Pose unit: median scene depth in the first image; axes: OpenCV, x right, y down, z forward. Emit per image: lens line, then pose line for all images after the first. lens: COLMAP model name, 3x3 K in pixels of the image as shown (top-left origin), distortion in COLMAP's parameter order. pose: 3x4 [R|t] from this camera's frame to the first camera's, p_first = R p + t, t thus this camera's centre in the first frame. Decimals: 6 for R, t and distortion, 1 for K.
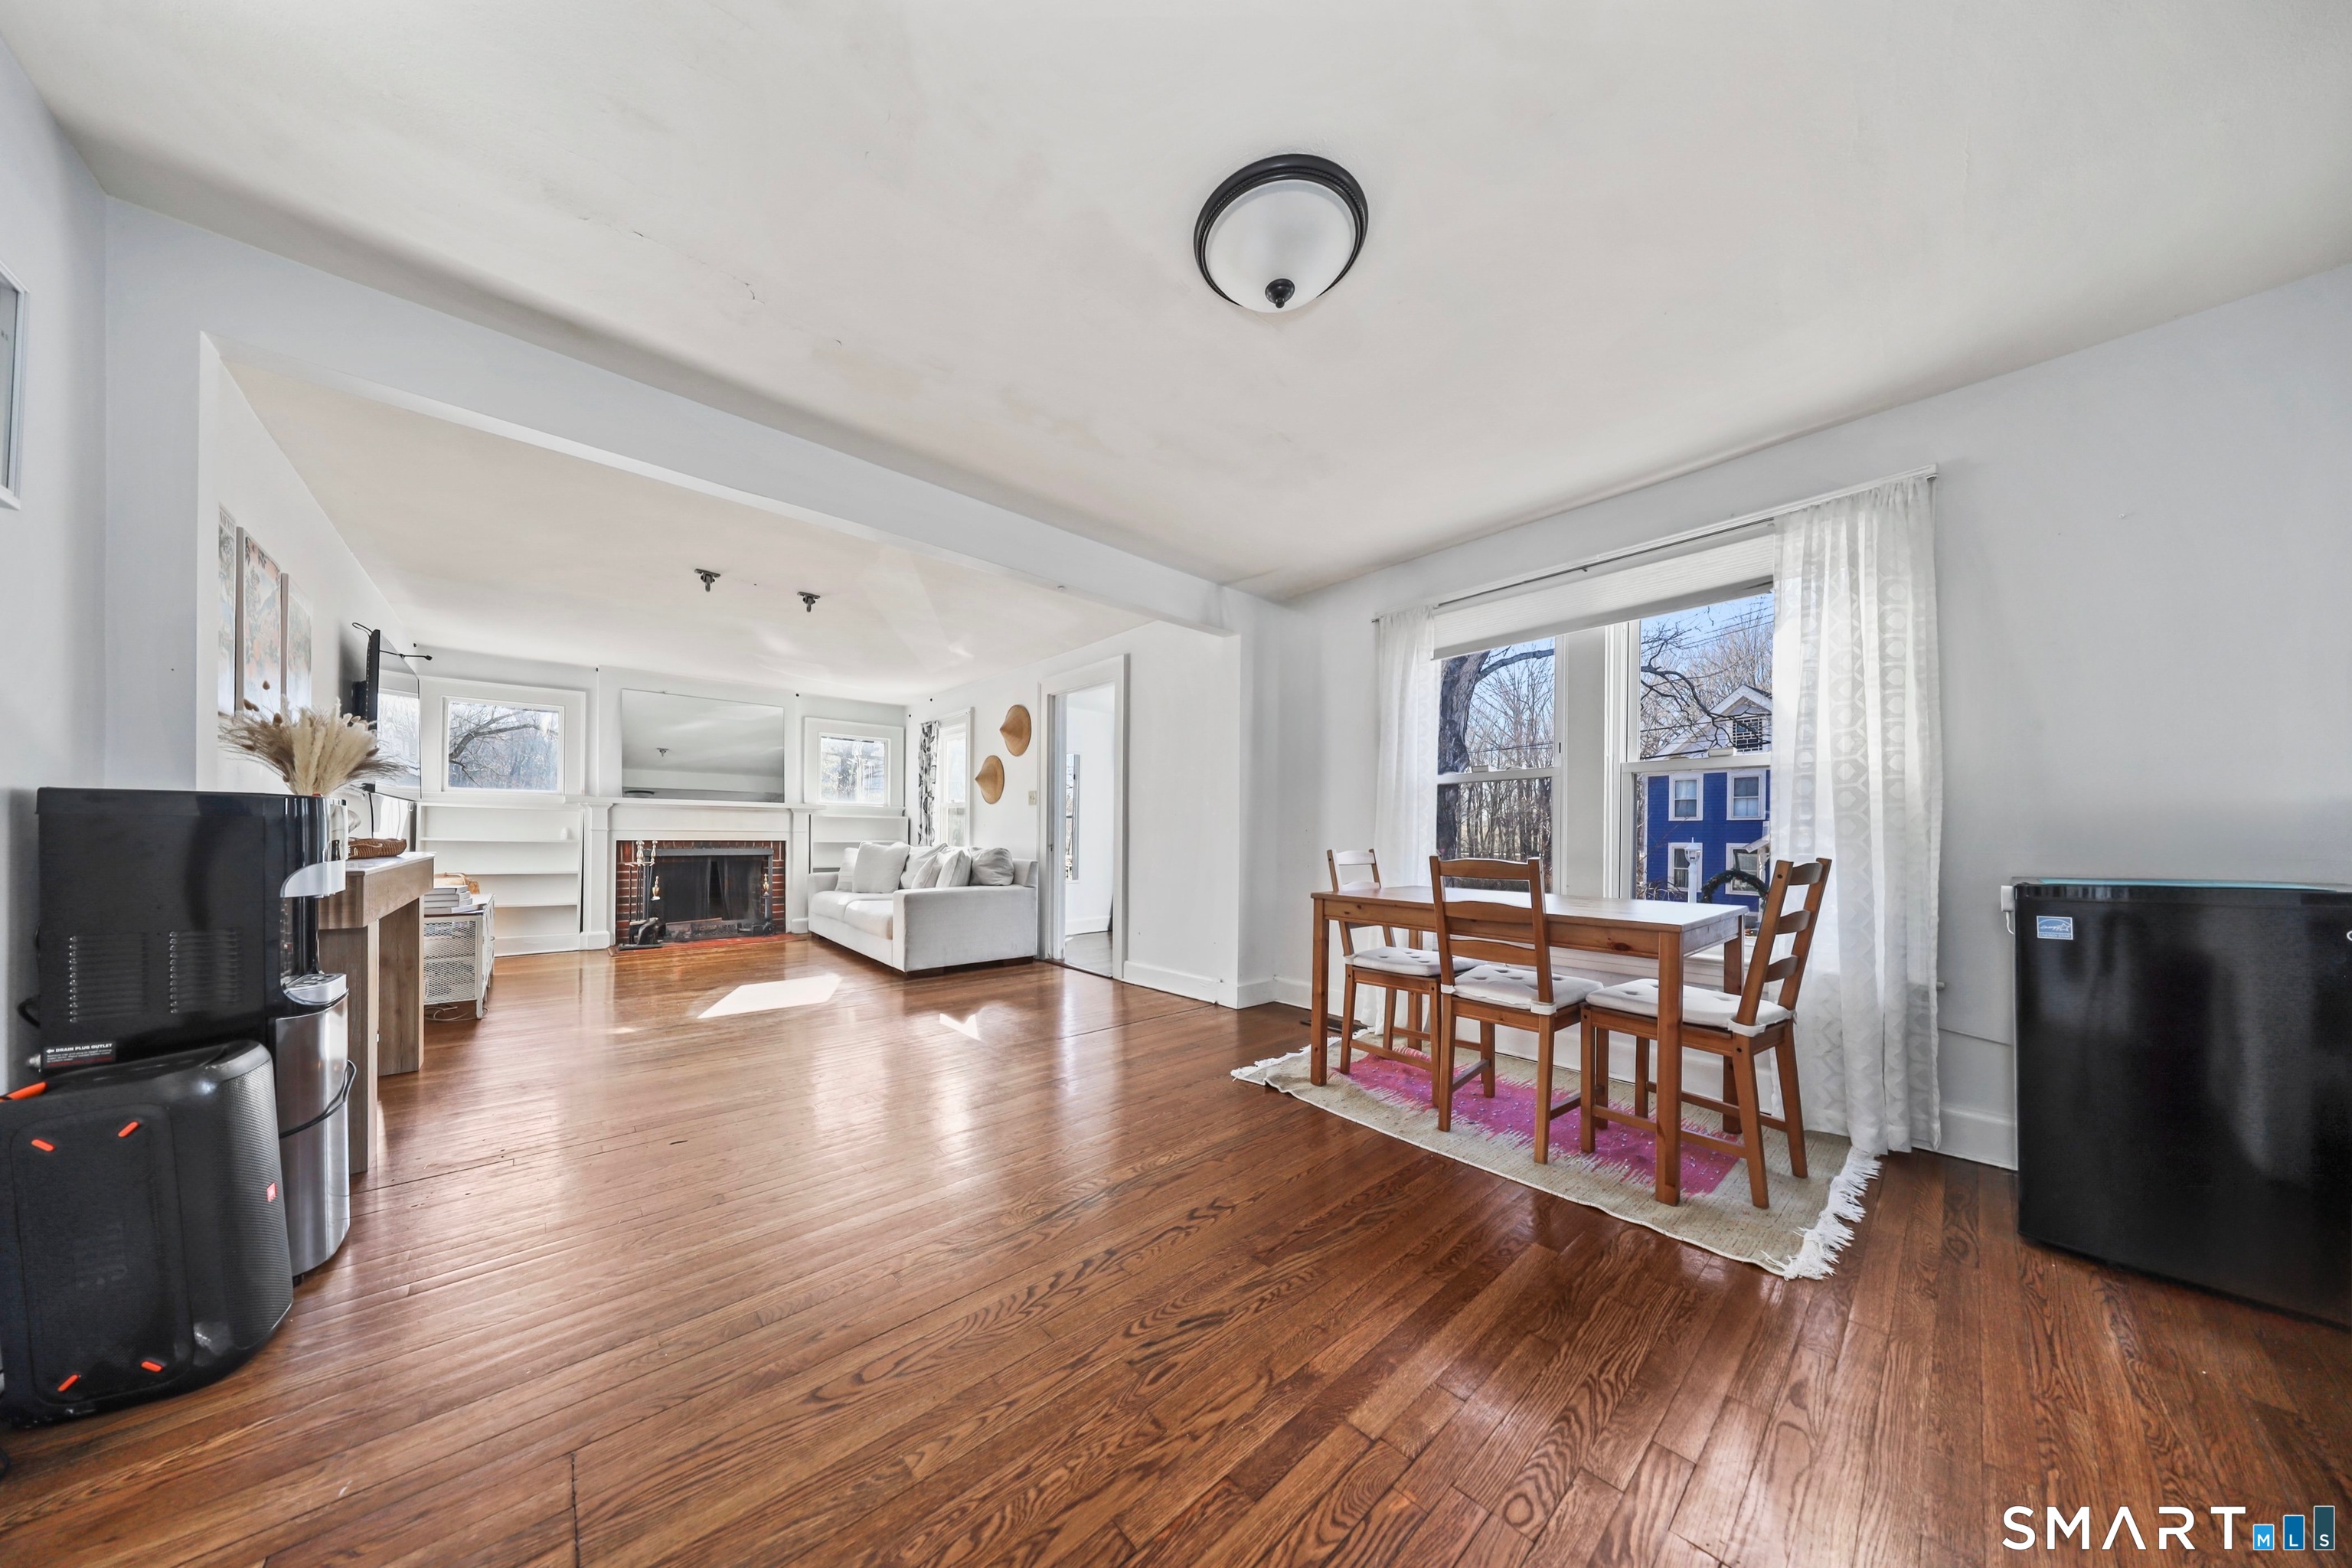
lens RADIAL K [[694.1, 0, 1189.6], [0, 694.1, 835.1], [0, 0, 1]] dist [-0.000336, -0.000015]
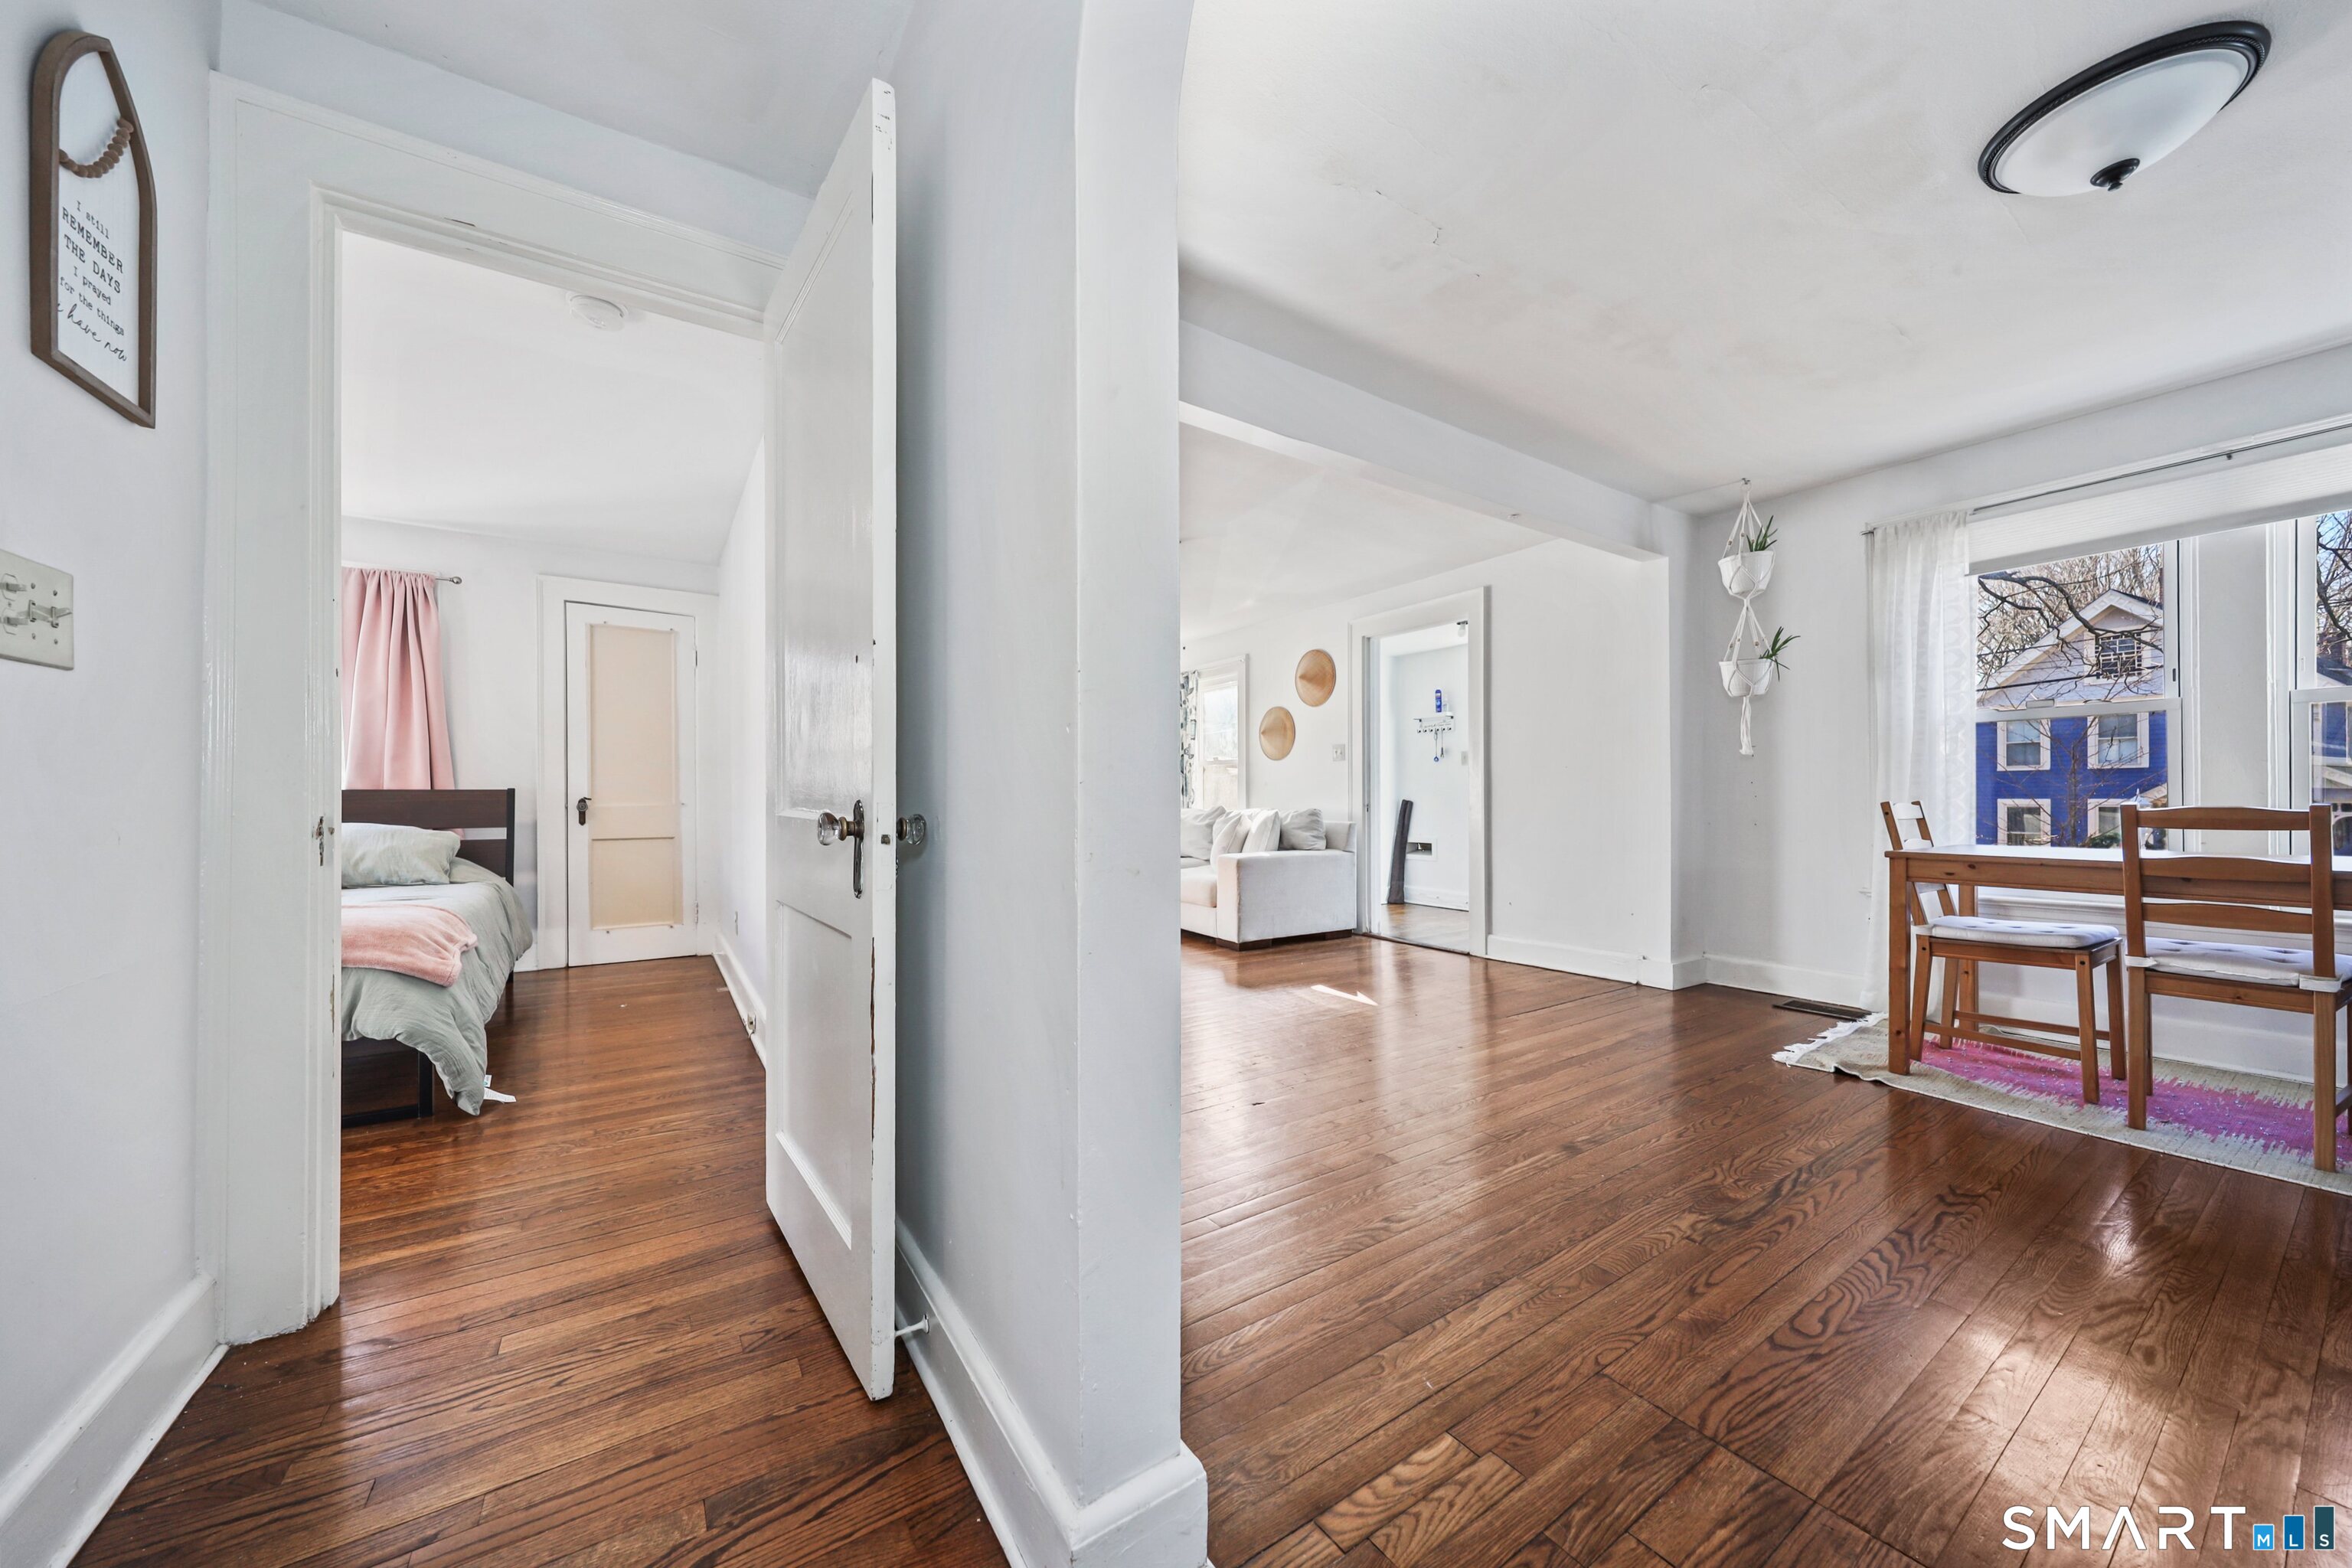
lens RADIAL K [[810.5, 0, 1178.2], [0, 810.5, 792.9], [0, 0, 1]] dist [-0.000704, 0.000175]
pose [[0.989919, -0.011999, -0.141123, -0.335428], [0.010852, 0.999902, -0.008895, 0.006372], [0.141215, 0.007274, 0.989952, -0.074952]]
